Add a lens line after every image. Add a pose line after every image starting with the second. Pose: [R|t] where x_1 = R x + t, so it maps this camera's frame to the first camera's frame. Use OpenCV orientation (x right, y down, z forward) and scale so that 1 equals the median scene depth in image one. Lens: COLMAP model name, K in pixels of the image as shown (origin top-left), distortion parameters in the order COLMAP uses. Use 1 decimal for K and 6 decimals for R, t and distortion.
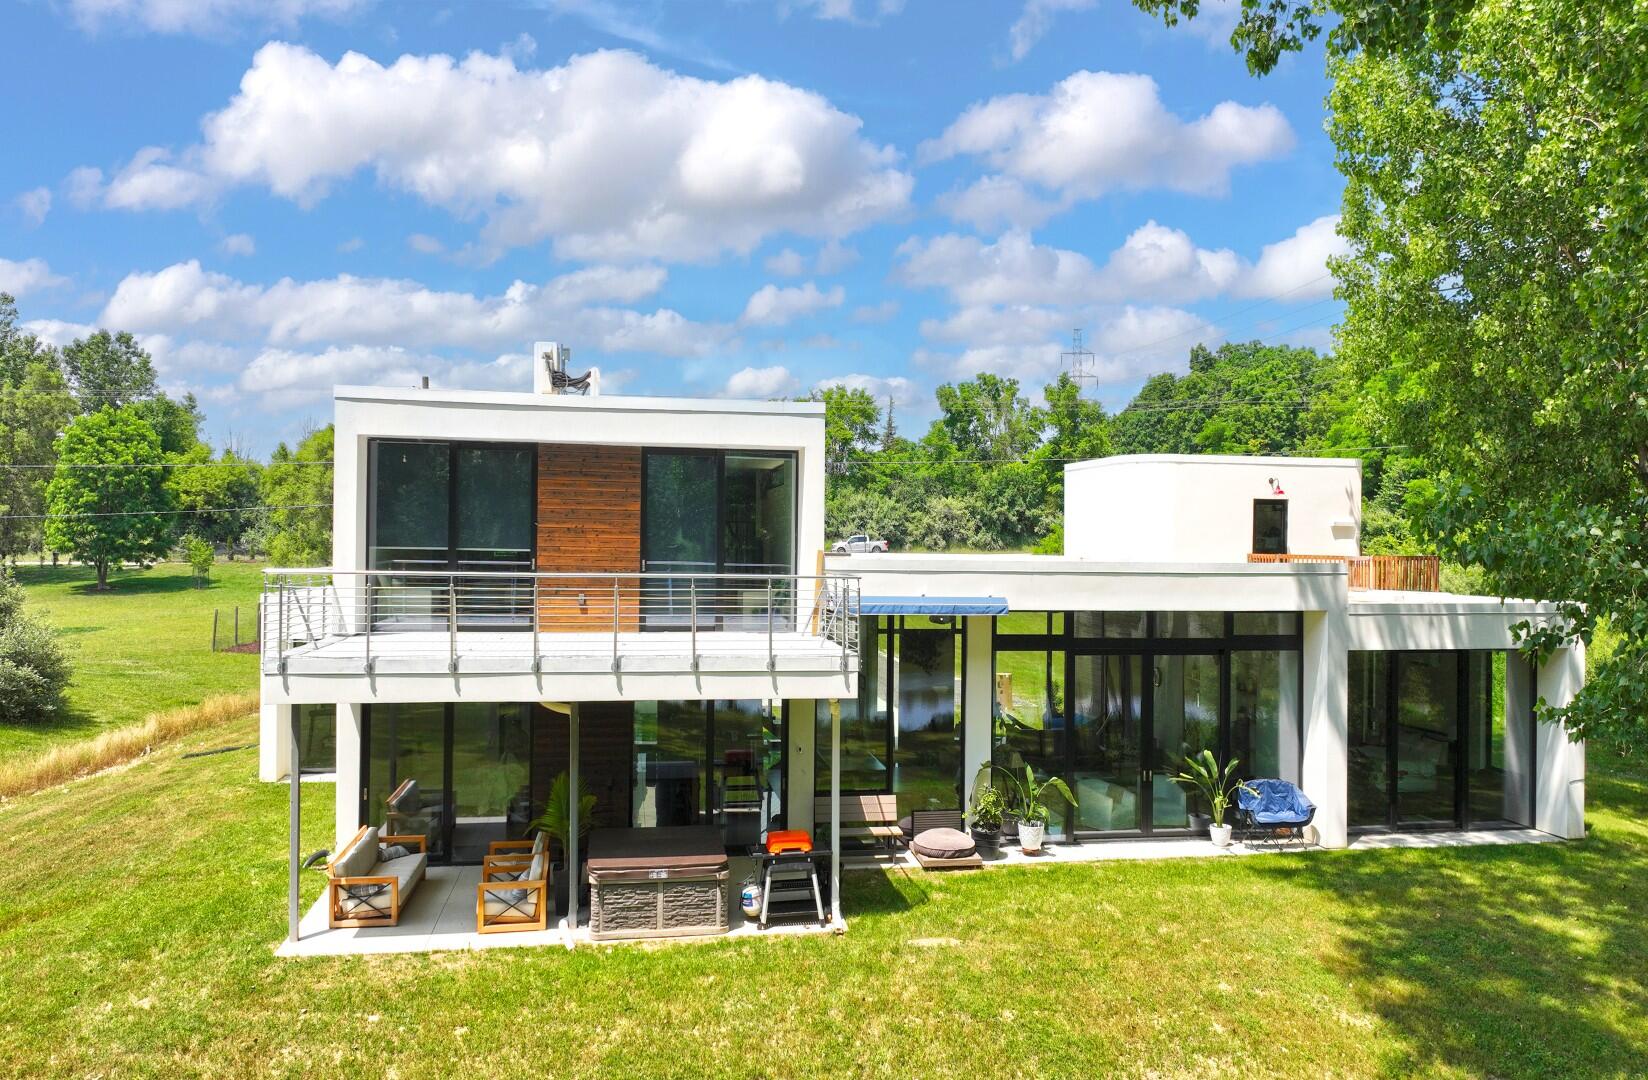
lens RADIAL K [[1139.1, 0, 824.6], [0, 1139.1, 518.7], [0, 0, 1]] dist [0.002802, -0.000300]
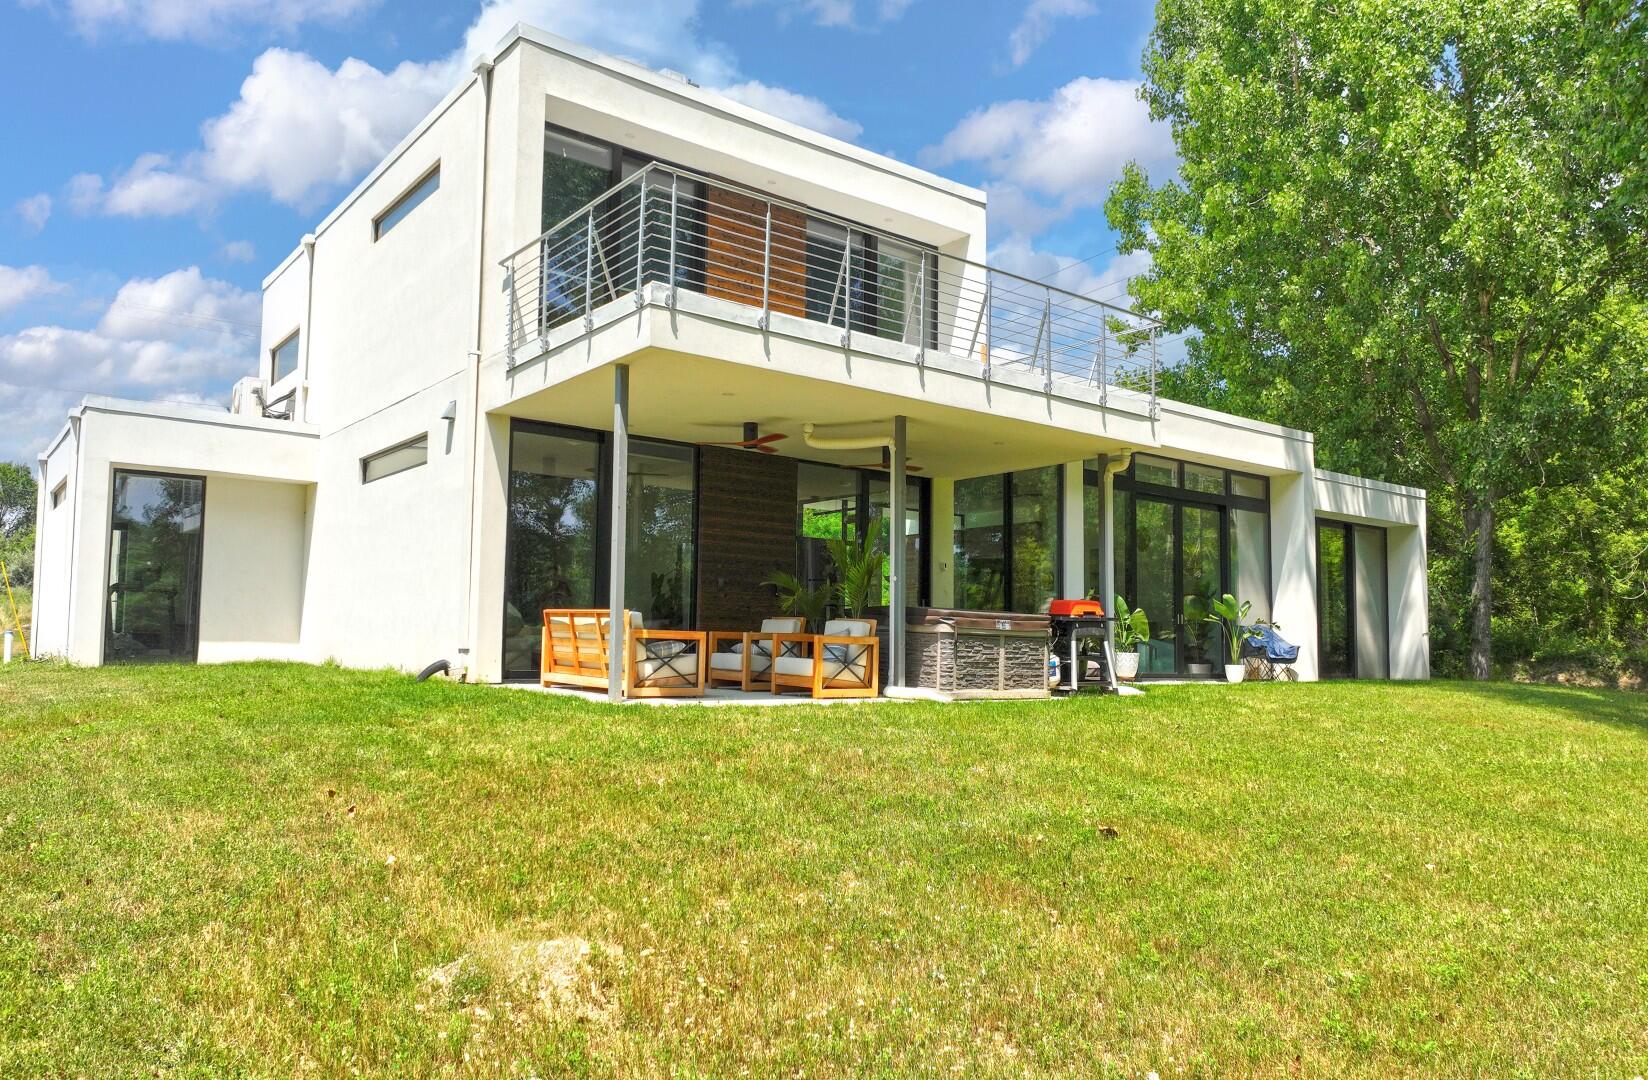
lens RADIAL K [[1154.0, 0, 831.1], [0, 1154.0, 544.2], [0, 0, 1]] dist [0.005932, 0.010571]
pose [[0.880484, 0.043510, 0.472076, -0.506032], [-0.014234, 0.997757, -0.065412, 0.232722], [-0.473863, 0.050875, 0.879128, 0.219799]]
